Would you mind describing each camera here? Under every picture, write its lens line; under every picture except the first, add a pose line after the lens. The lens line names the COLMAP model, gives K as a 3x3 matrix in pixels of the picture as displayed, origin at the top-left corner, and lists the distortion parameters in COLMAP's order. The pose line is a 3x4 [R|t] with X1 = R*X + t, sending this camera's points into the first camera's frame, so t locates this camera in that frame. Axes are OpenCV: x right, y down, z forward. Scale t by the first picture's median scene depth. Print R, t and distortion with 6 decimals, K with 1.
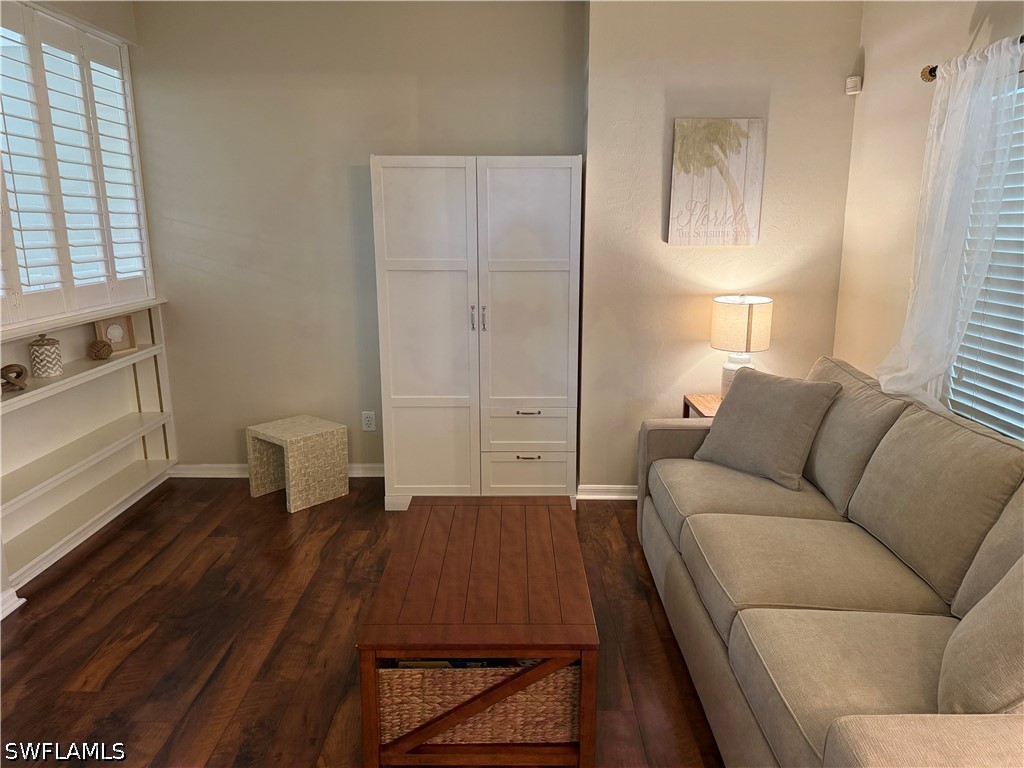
lens RADIAL K [[714.0, 0, 512.0], [0, 714.0, 384.0], [0, 0, 1]] dist [0.001364, -0.000252]
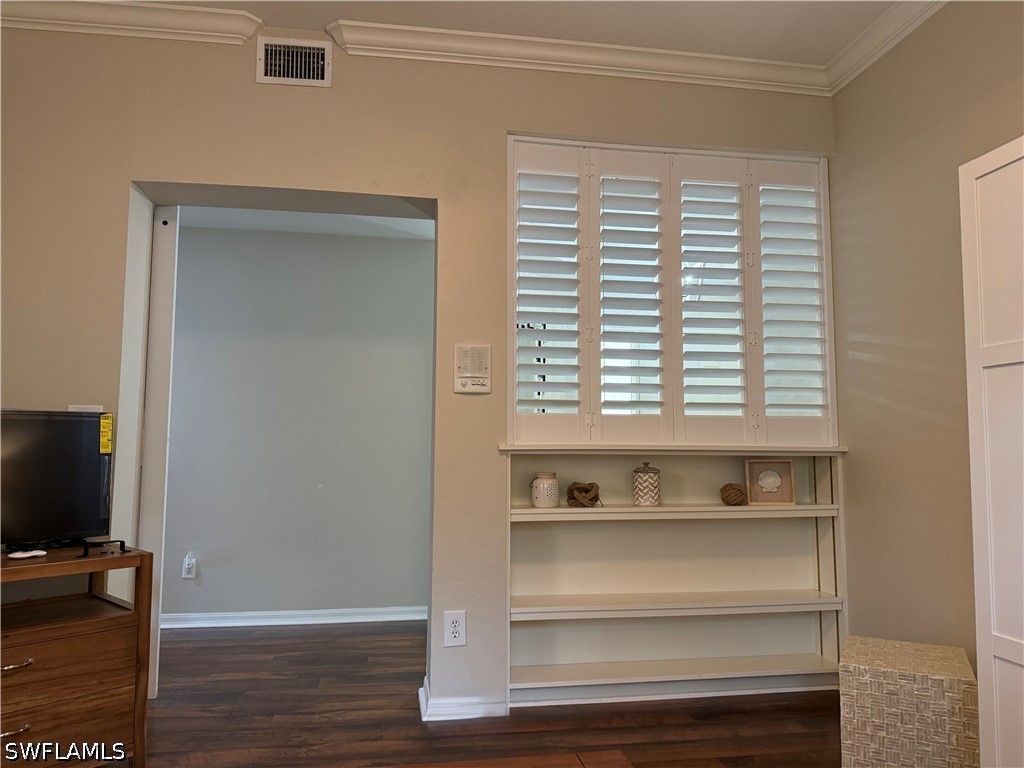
lens RADIAL K [[714.0, 0, 512.0], [0, 714.0, 384.0], [0, 0, 1]] dist [0.001364, -0.000252]
pose [[0.158495, -0.080982, -0.984033, 0.249714], [-0.222620, 0.968036, -0.115523, -0.016778], [0.961935, 0.237376, 0.135401, 0.585913]]
